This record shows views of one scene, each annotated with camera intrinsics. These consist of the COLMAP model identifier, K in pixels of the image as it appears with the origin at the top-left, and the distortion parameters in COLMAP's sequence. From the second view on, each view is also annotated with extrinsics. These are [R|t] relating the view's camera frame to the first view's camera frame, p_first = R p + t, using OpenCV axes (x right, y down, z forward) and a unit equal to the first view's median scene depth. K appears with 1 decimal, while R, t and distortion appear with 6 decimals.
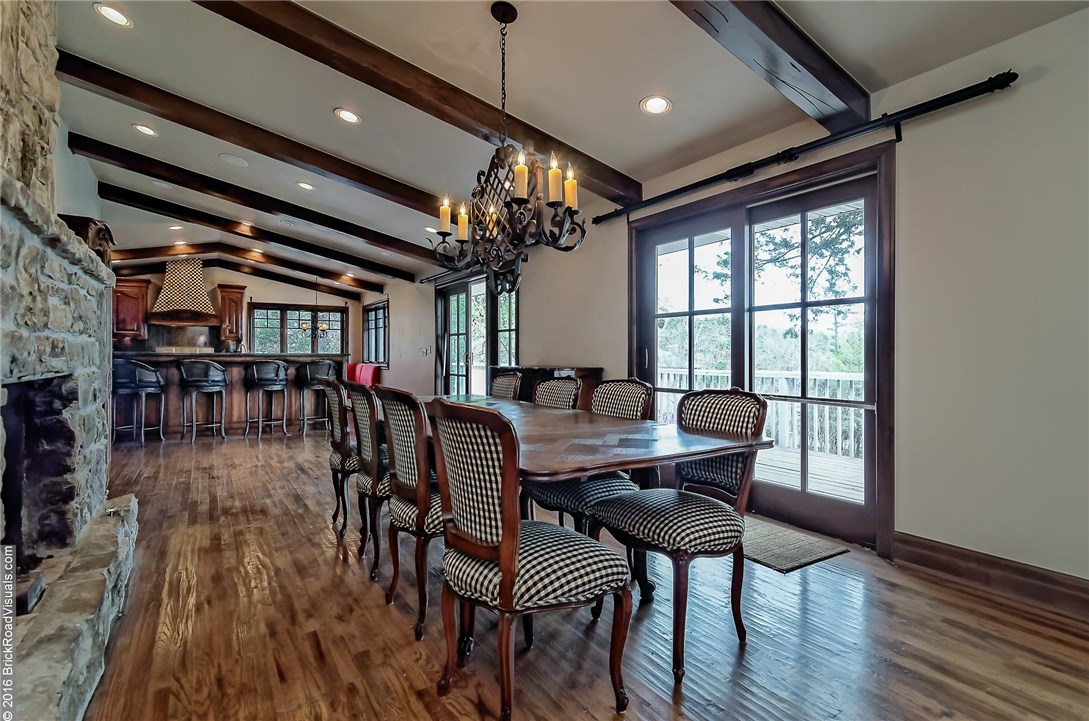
lens RADIAL K [[525.0, 0, 542.9], [0, 525.0, 357.2], [0, 0, 1]] dist [-0.000675, -0.000071]
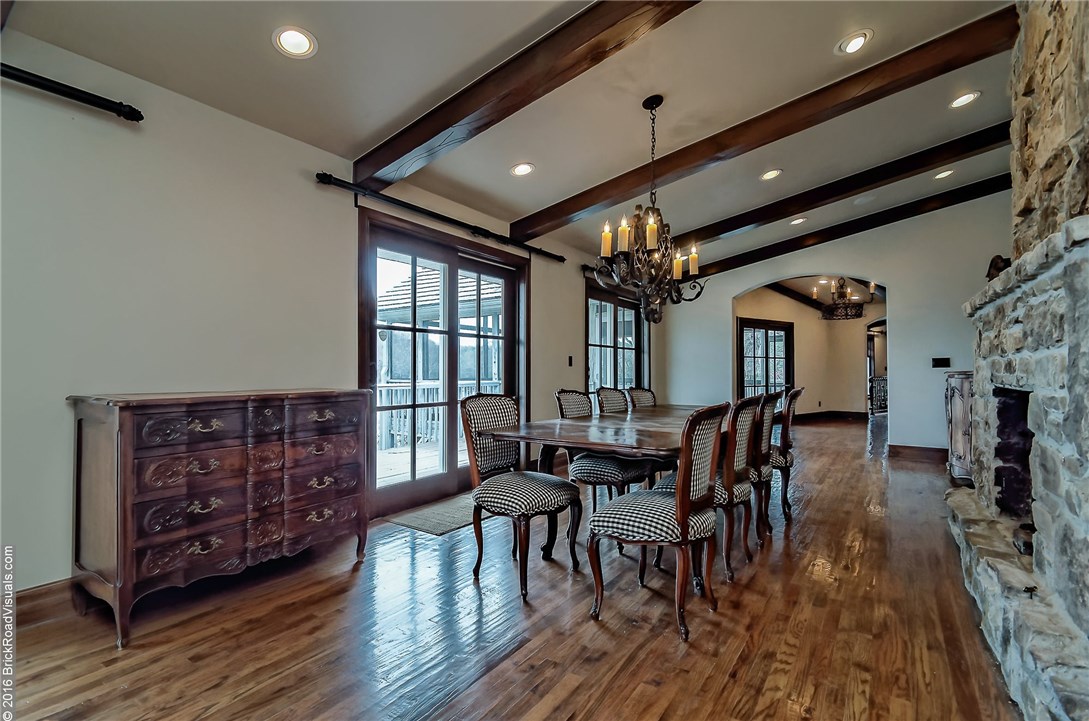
lens RADIAL K [[525.0, 0, 543.4], [0, 525.0, 361.2], [0, 0, 1]] dist [-0.000675, -0.000071]
pose [[-0.411898, 0.016995, 0.911072, -0.785224], [0.007573, 0.999855, -0.015227, -0.004464], [-0.911199, 0.000628, -0.411967, 1.236924]]
